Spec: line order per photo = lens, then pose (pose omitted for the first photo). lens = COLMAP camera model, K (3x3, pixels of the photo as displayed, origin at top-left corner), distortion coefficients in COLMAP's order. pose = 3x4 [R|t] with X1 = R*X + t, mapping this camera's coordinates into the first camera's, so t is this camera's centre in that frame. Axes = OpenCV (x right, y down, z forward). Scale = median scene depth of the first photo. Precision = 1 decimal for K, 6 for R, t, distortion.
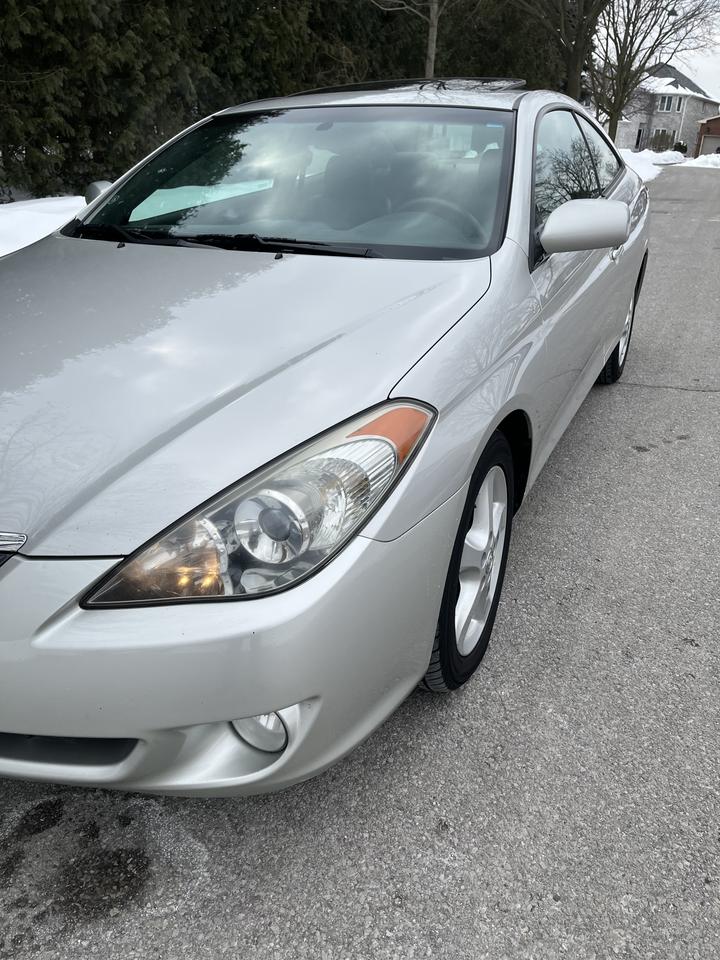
lens RADIAL K [[721.8, 0, 361.6], [0, 721.8, 485.6], [0, 0, 1]] dist [0.114327, -0.158778]
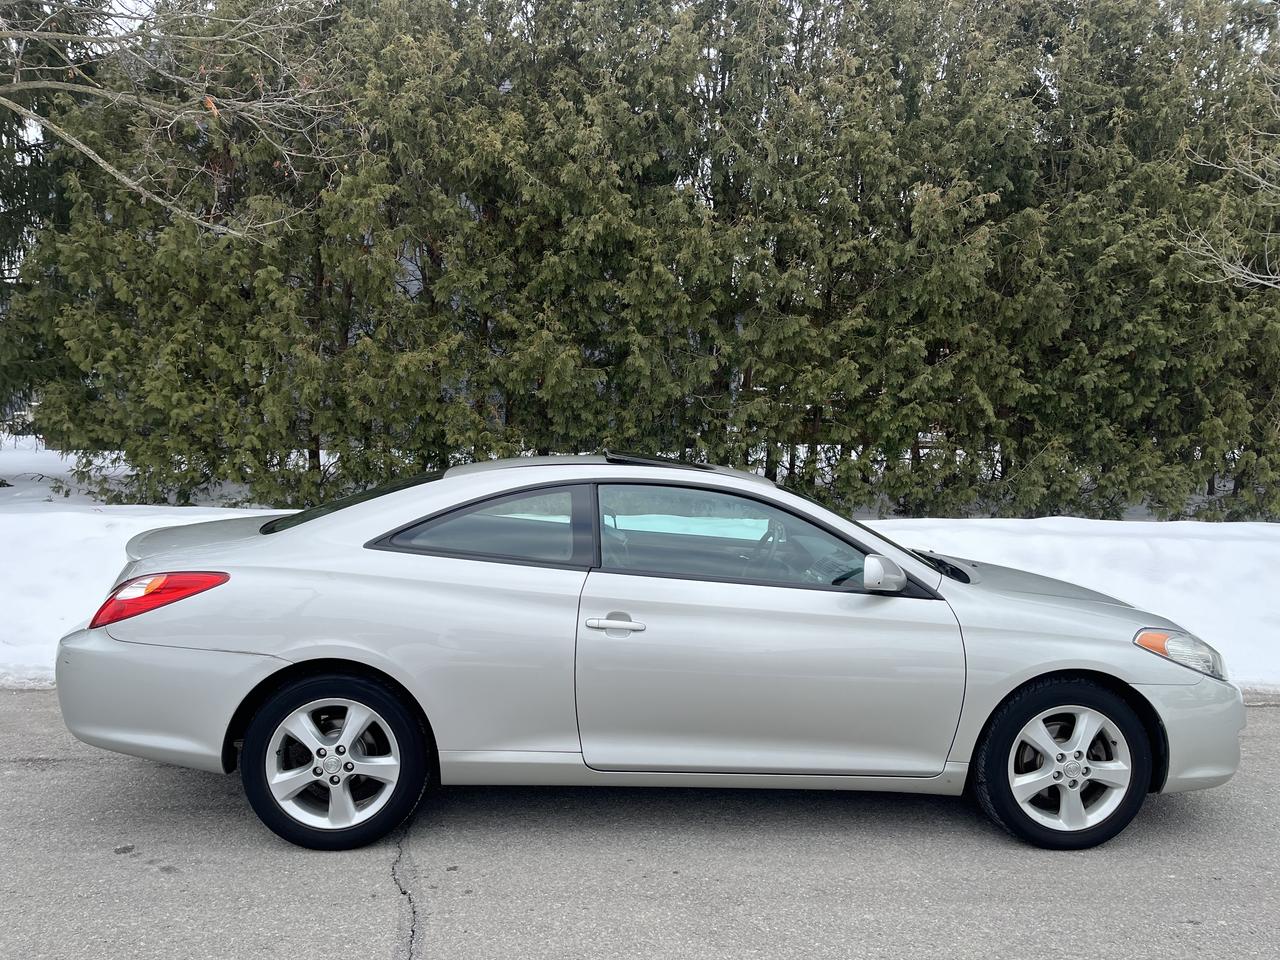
lens RADIAL K [[970.6, 0, 640.0], [0, 970.6, 480.0], [0, 0, 1]] dist [0.084752, -0.105976]
pose [[0.457192, 0.057495, -0.887508, 0.502508], [-0.399010, 0.905101, -0.146912, -0.154257], [0.794837, 0.421292, 0.436746, 0.253636]]
